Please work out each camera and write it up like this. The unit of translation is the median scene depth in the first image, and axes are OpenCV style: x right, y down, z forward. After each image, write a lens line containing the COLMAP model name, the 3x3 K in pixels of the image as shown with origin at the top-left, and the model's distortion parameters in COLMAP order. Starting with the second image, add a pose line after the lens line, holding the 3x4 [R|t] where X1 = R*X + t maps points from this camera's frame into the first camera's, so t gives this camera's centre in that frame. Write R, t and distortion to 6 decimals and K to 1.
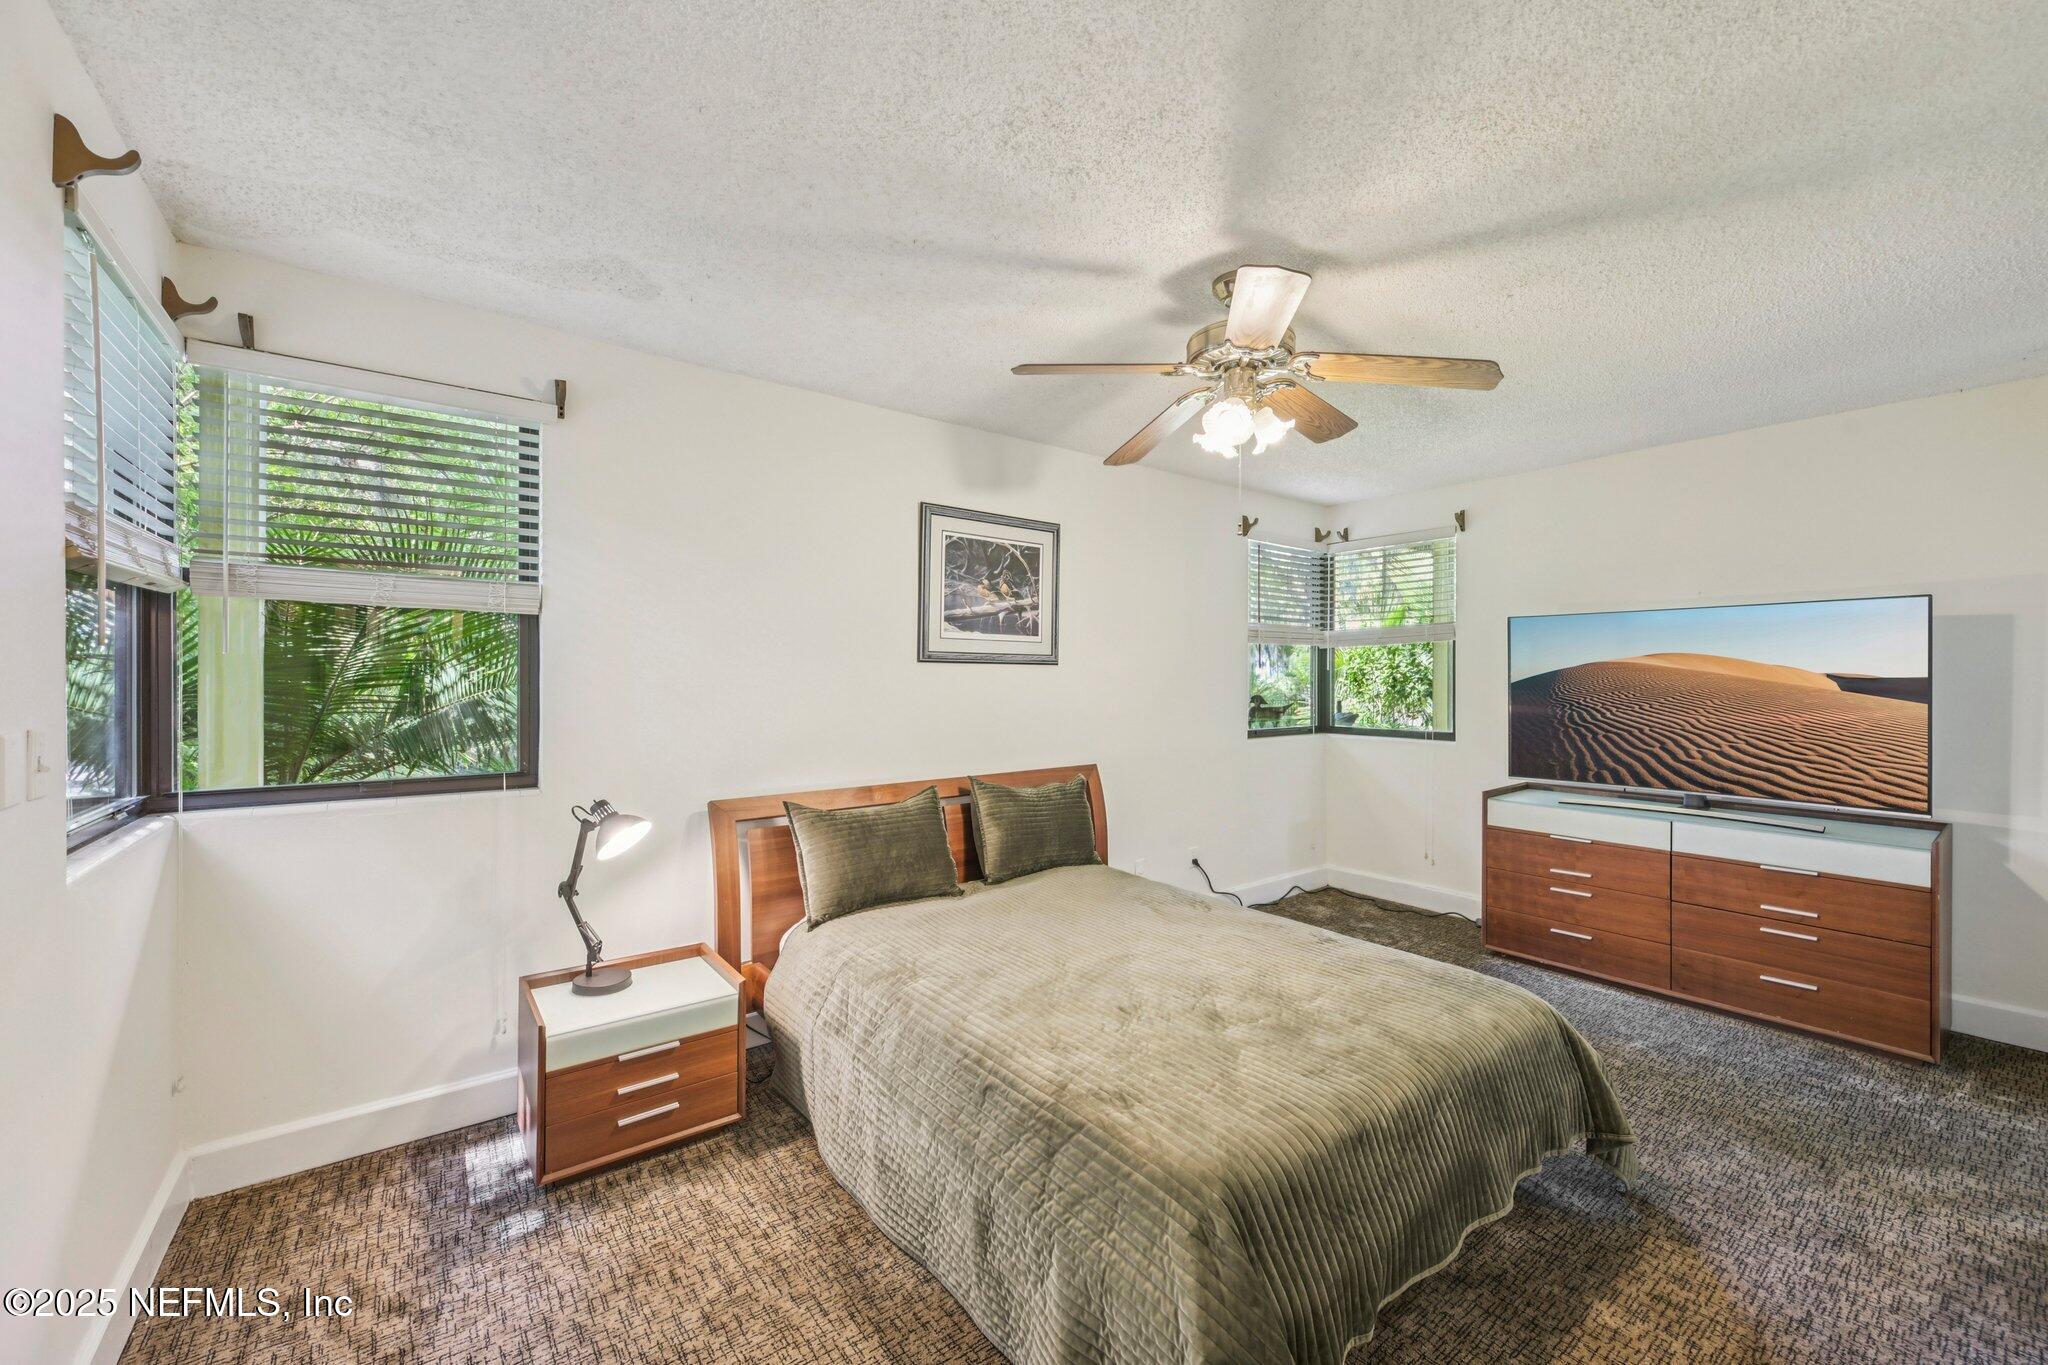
lens RADIAL K [[801.1, 0, 1019.5], [0, 801.1, 682.9], [0, 0, 1]] dist [-0.000400, -0.000004]
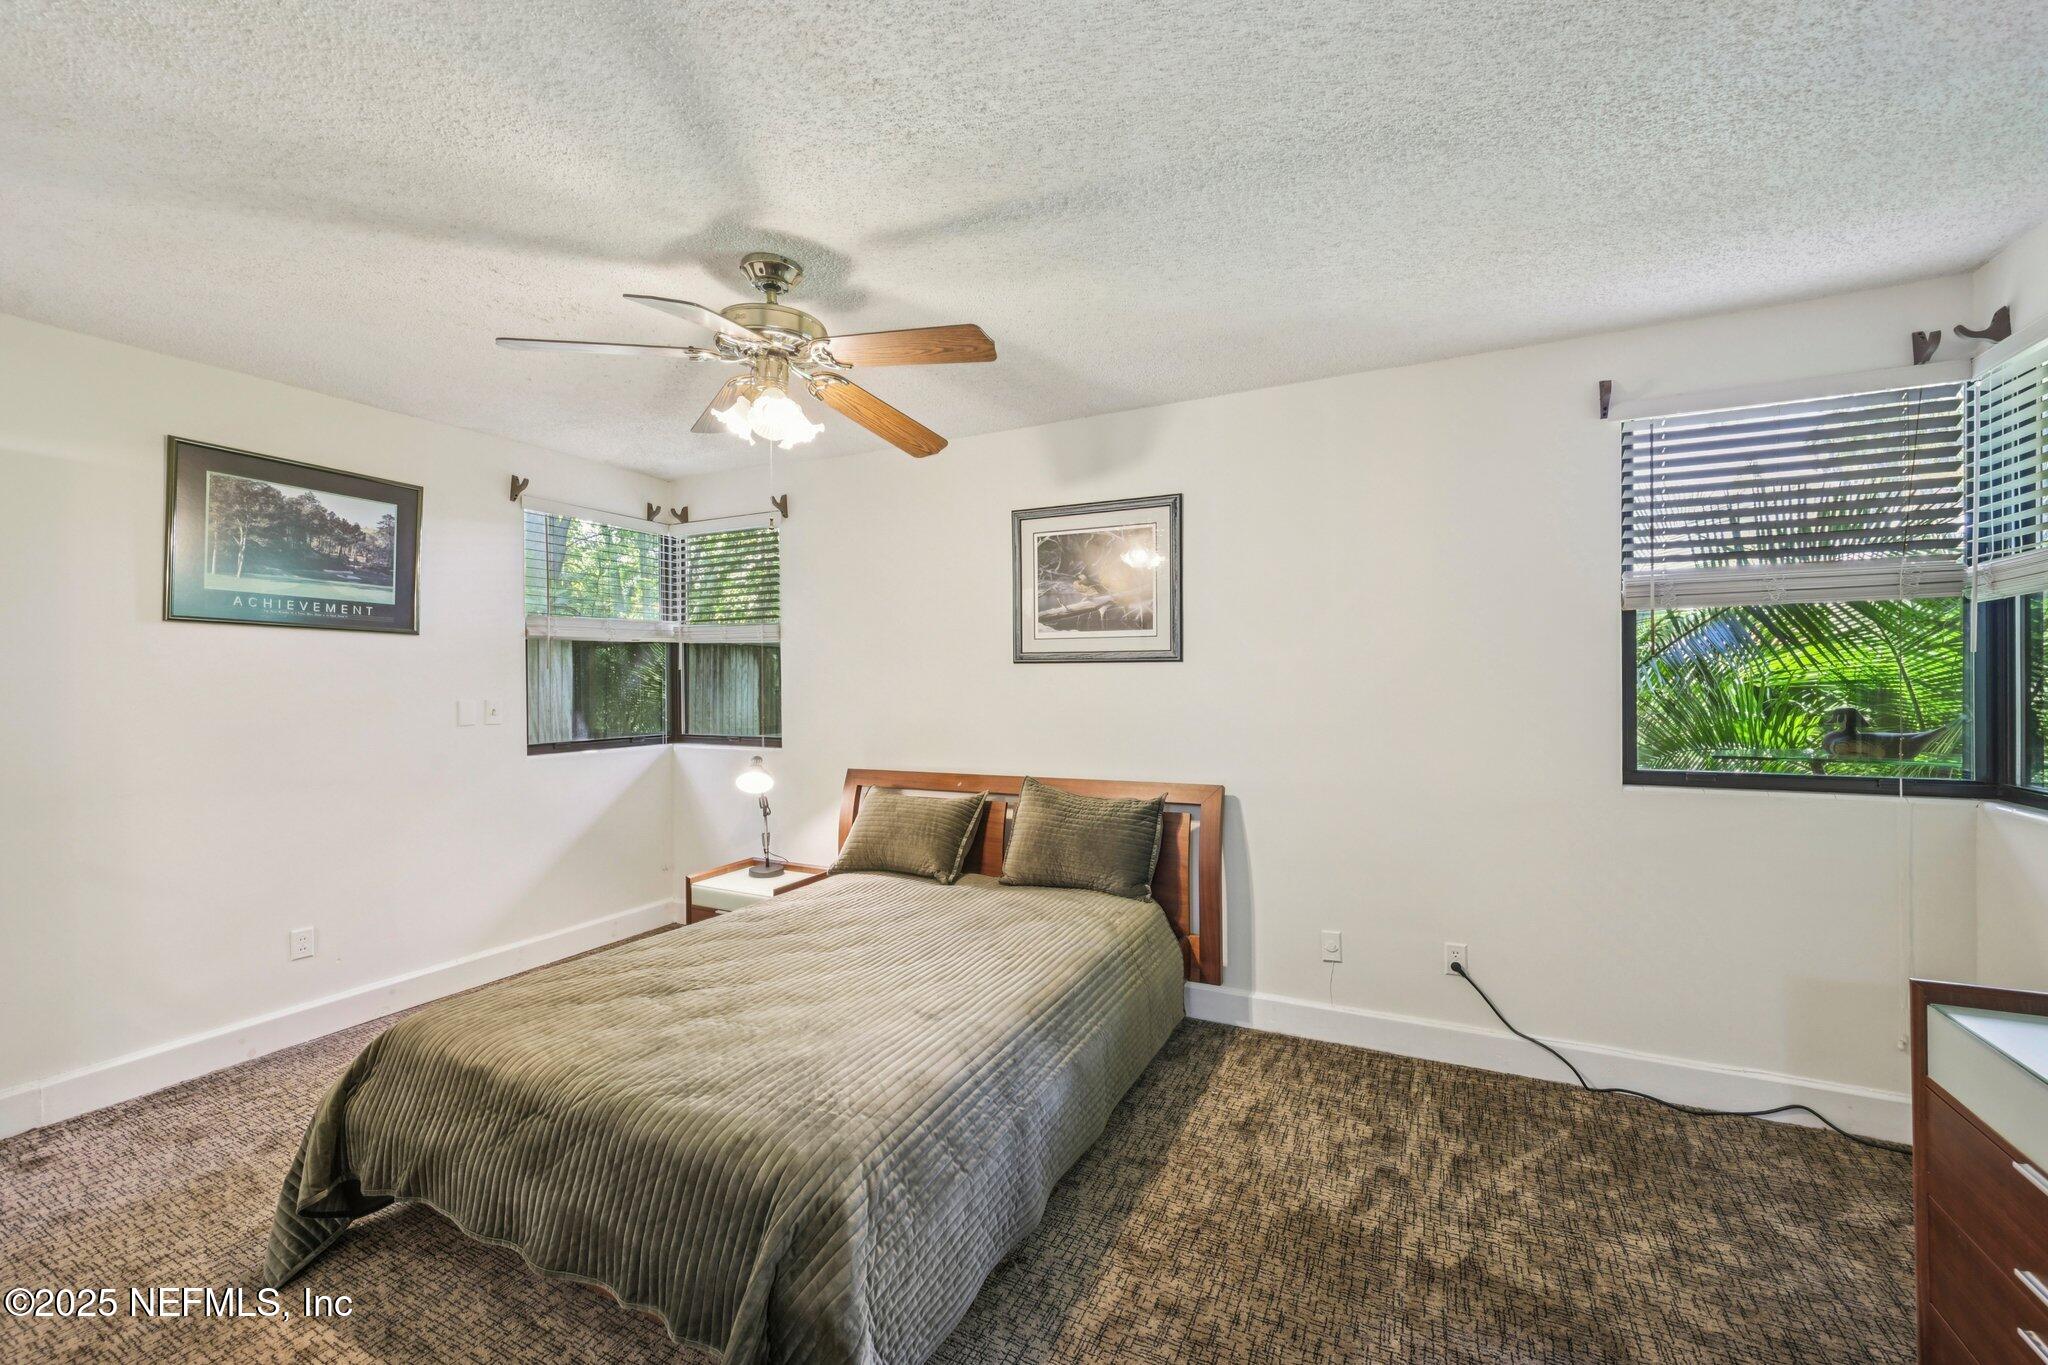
lens RADIAL K [[800.3, 0, 1029.1], [0, 800.3, 676.8], [0, 0, 1]] dist [0.001420, 0.000003]
pose [[0.455719, -0.002092, -0.890121, 0.793007], [0.005689, 0.999984, 0.000562, -0.008845], [0.890106, -0.005321, 0.455723, 0.525571]]
